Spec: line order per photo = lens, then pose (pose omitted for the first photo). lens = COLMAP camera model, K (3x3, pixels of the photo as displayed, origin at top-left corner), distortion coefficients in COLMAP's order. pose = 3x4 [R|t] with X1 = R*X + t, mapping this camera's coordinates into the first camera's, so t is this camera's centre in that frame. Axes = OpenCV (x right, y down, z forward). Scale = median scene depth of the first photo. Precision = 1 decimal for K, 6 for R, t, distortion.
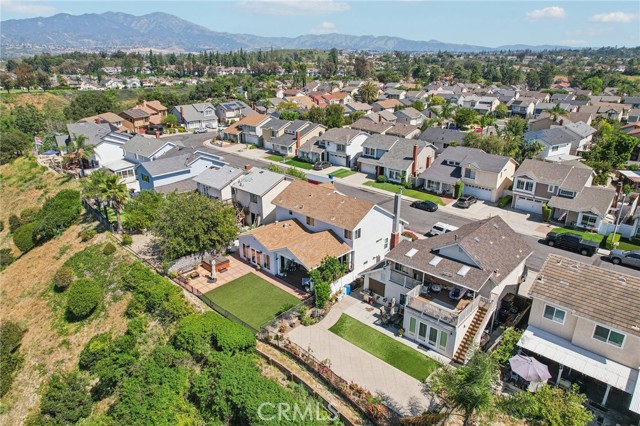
lens RADIAL K [[417.8, 0, 320.9], [0, 417.8, 213.8], [0, 0, 1]] dist [-0.081123, 0.073261]
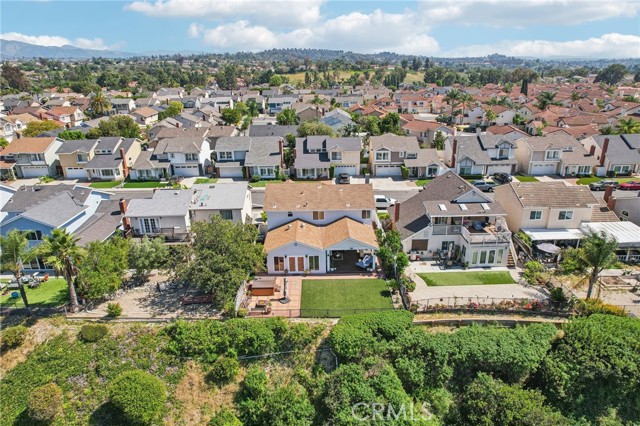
lens RADIAL K [[417.8, 0, 320.9], [0, 417.8, 213.8], [0, 0, 1]] dist [-0.081123, 0.073261]
pose [[0.713477, -0.248973, 0.654953, -0.544082], [0.257148, 0.962557, 0.085780, -0.057580], [-0.651787, 0.107218, 0.750785, 0.173429]]
